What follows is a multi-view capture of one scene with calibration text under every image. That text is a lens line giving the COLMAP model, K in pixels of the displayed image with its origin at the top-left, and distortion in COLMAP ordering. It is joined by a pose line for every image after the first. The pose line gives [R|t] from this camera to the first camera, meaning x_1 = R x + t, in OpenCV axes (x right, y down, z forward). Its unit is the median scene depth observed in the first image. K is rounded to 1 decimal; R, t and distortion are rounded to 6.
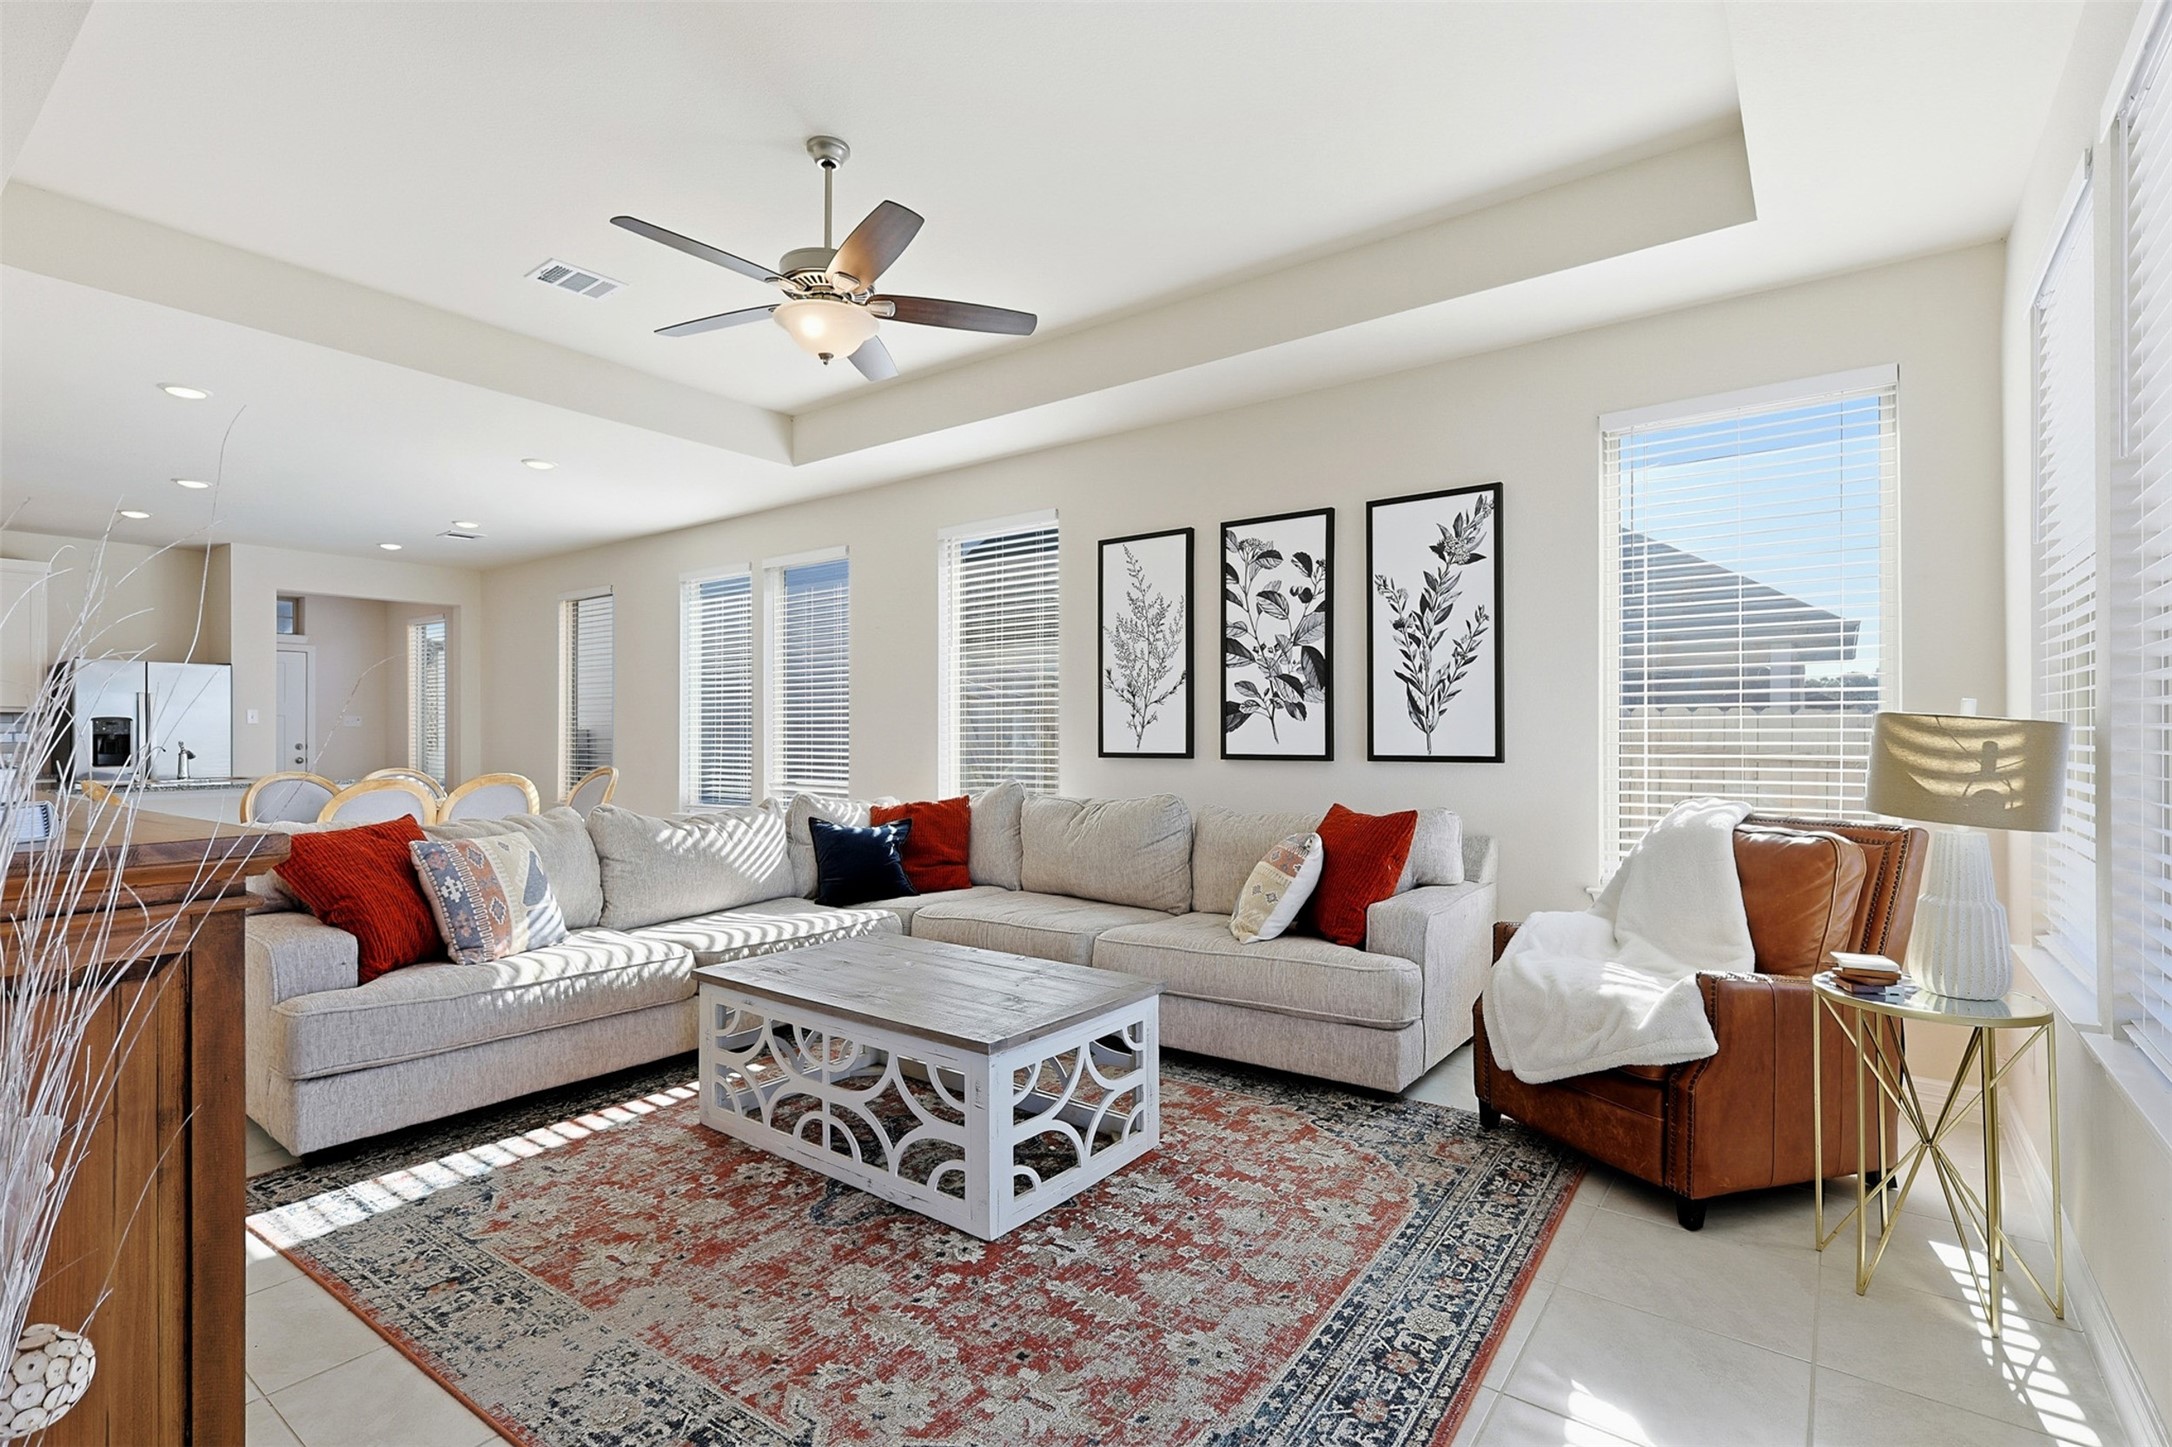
lens RADIAL K [[1008.9, 0, 1086.7], [0, 1008.9, 726.5], [0, 0, 1]] dist [0.000995, -0.000155]
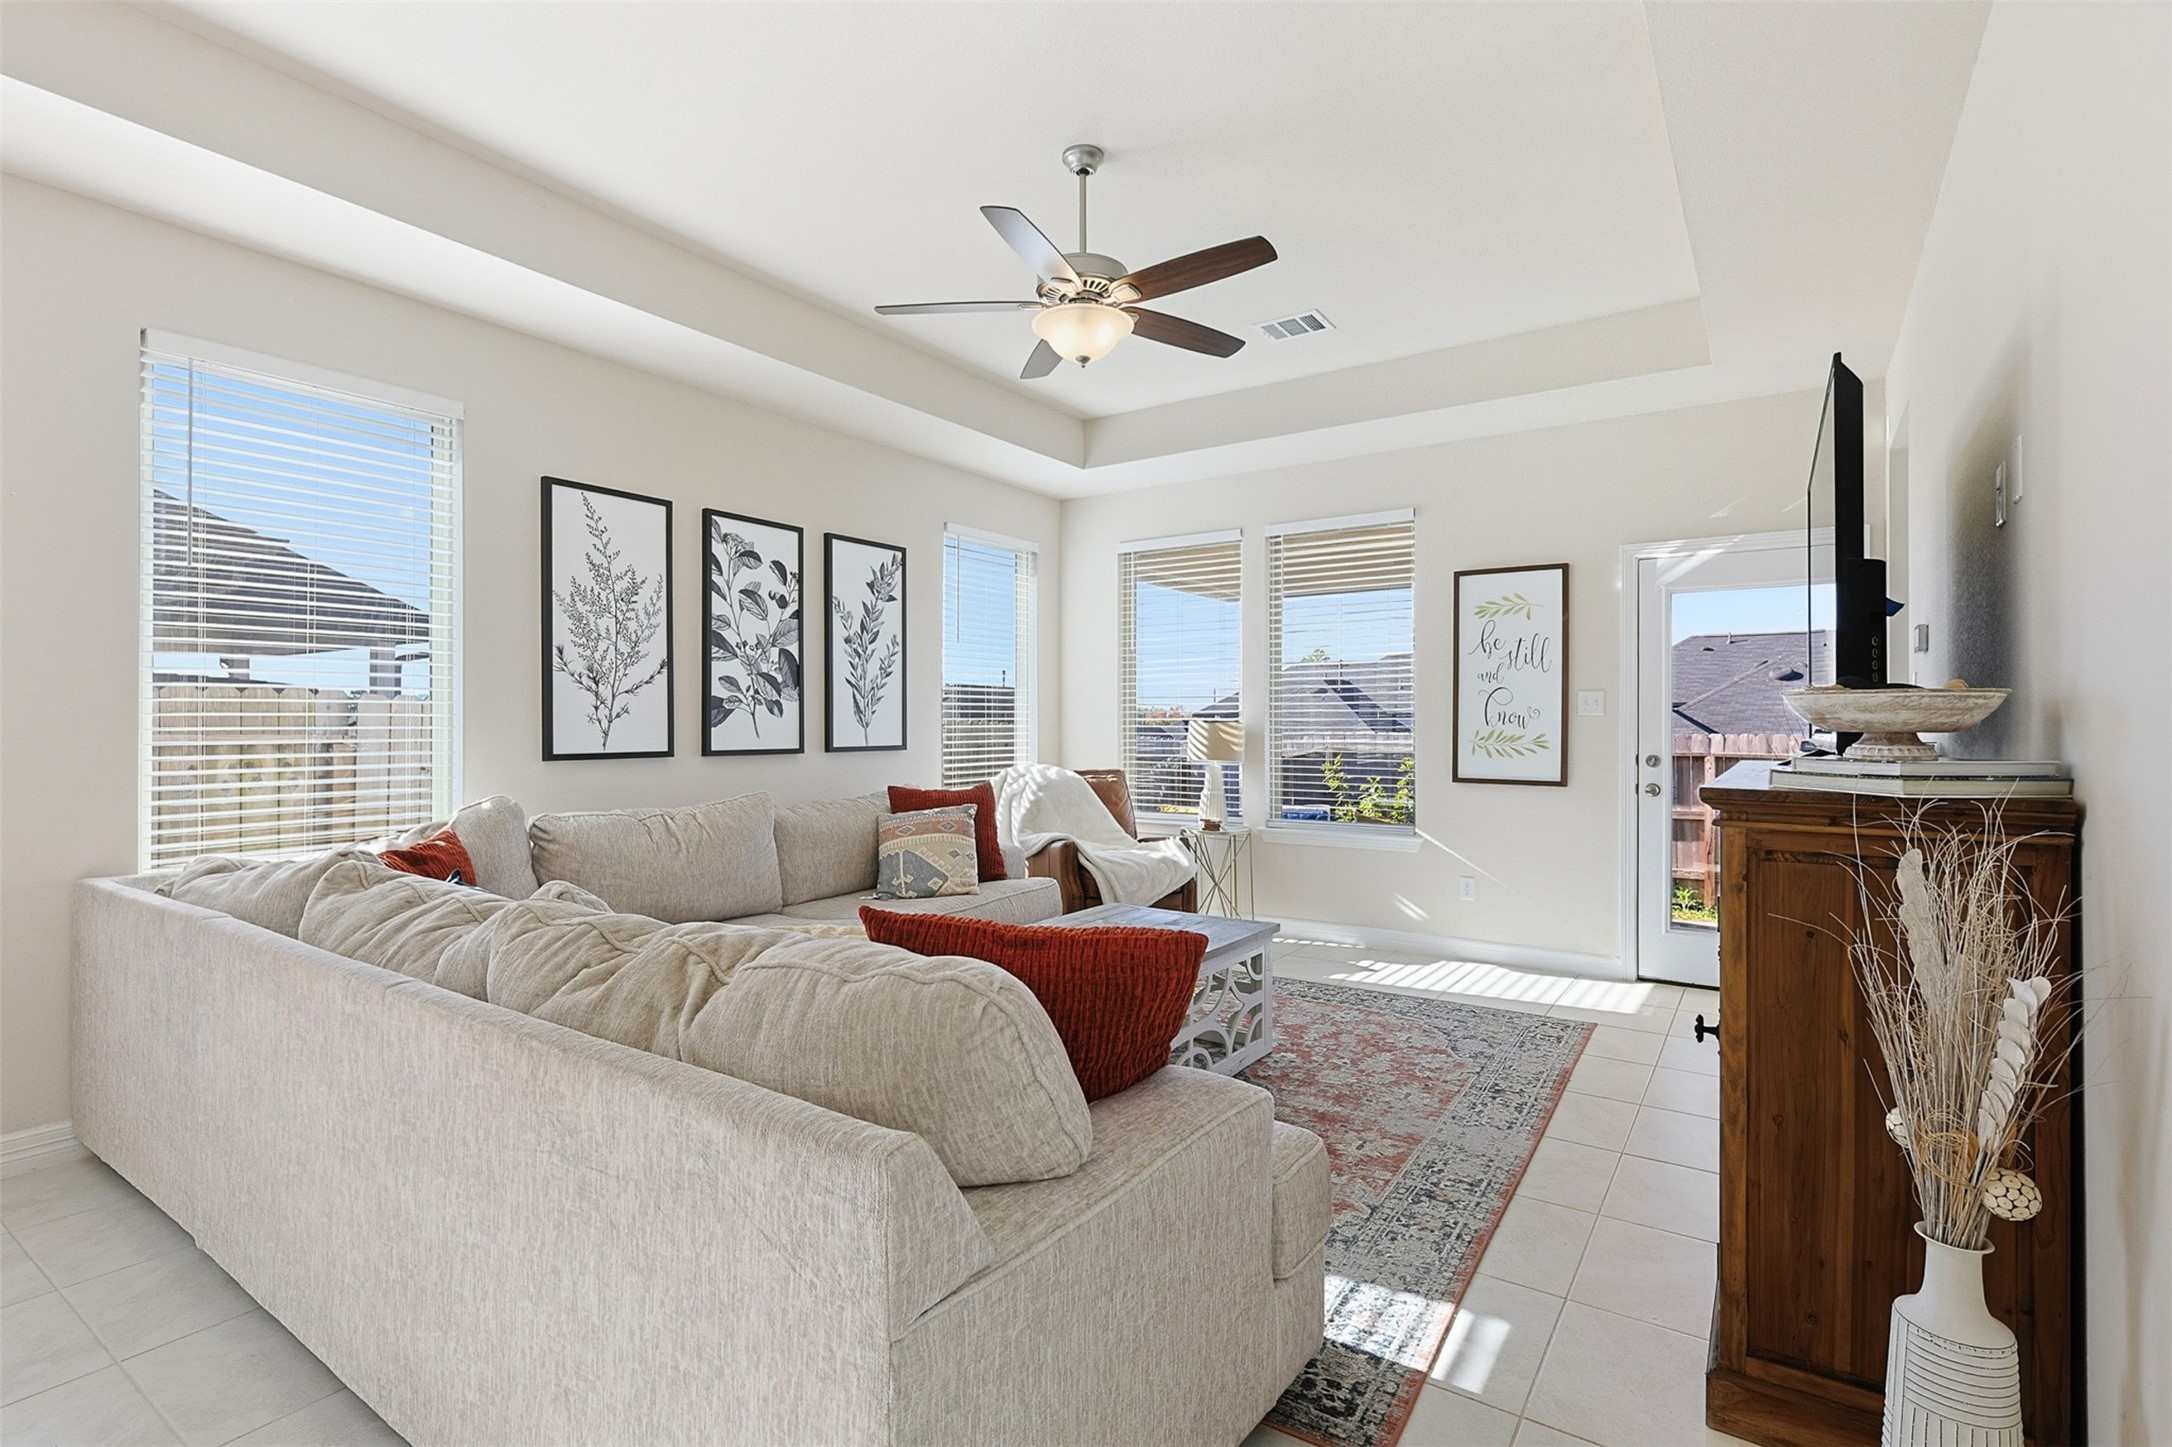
lens RADIAL K [[1008.9, 0, 1086.3], [0, 1008.9, 725.7], [0, 0, 1]] dist [0.000995, -0.000155]
pose [[-0.035990, -0.000441, 0.999352, -0.875250], [-0.009544, 0.999954, 0.000098, 0.000318], [-0.999307, -0.009534, -0.035992, 0.708117]]
